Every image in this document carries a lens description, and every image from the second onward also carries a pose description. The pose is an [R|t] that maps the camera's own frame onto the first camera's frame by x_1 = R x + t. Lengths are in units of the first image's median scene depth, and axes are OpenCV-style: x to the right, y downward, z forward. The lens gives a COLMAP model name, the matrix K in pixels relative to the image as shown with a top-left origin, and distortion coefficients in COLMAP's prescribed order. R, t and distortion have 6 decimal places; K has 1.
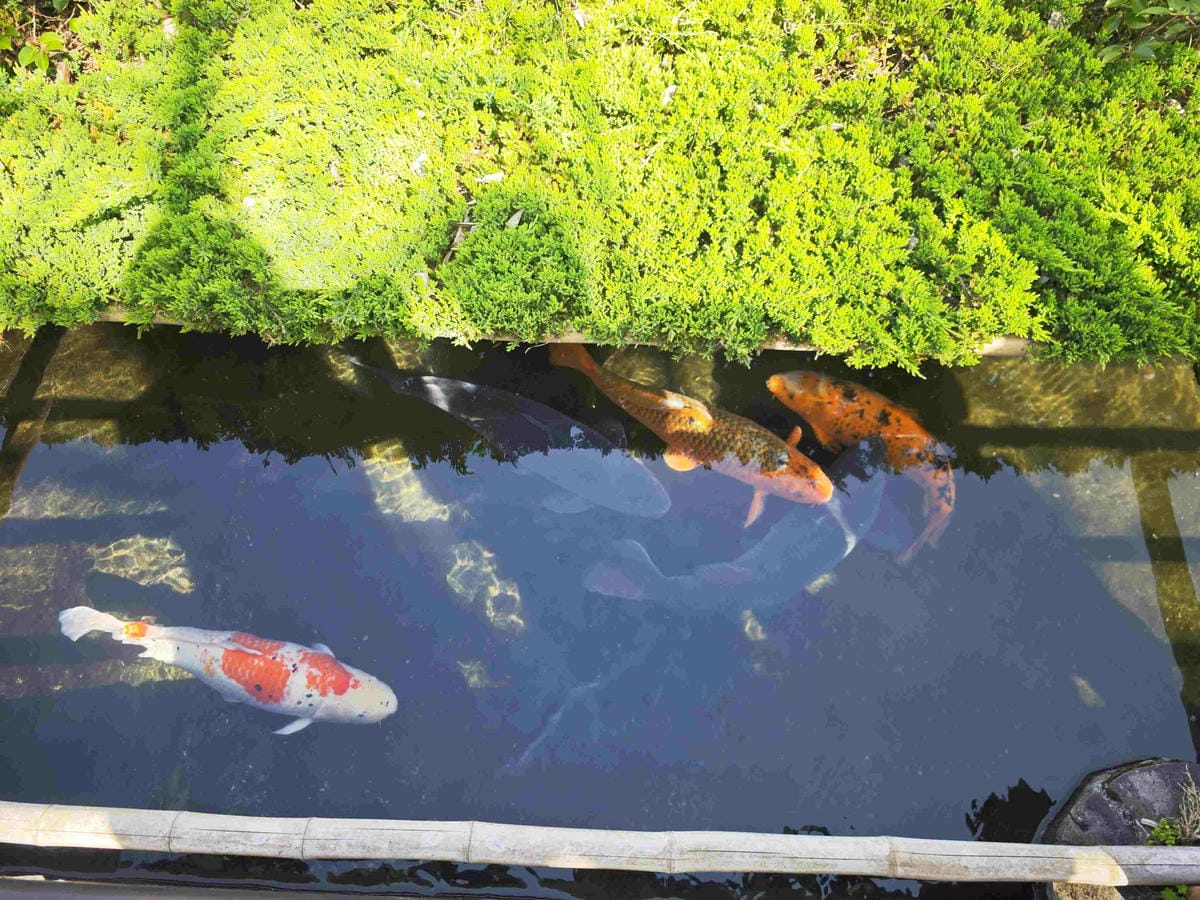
lens RADIAL K [[817.1, 0, 601.6], [0, 817.1, 428.1], [0, 0, 1]] dist [0.007247, -0.018420]
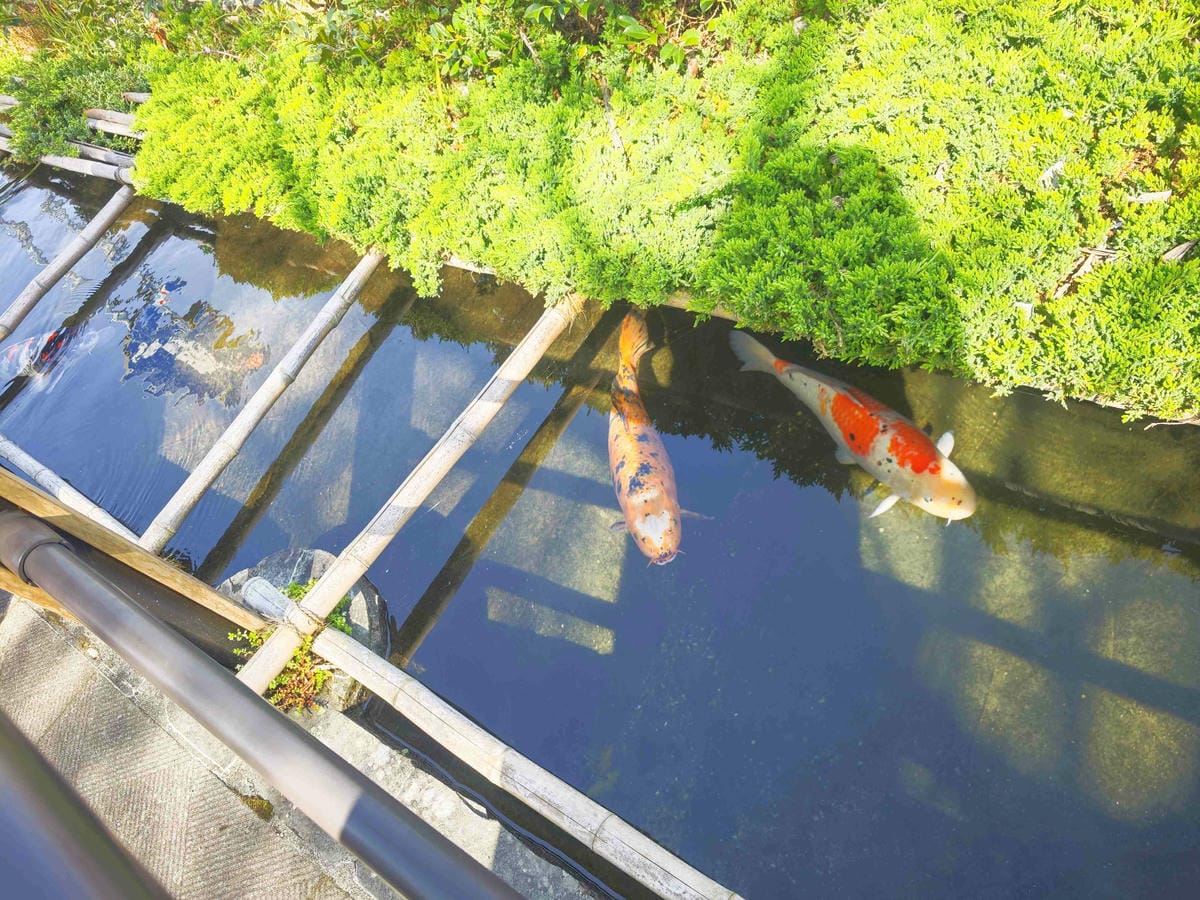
lens RADIAL K [[817.1, 0, 601.6], [0, 817.1, 428.1], [0, 0, 1]] dist [0.007247, -0.018420]
pose [[0.810893, 0.227948, -0.538973, -0.095534], [-0.251427, 0.967384, 0.030860, 0.007436], [0.528428, 0.110488, 0.841758, 0.119579]]
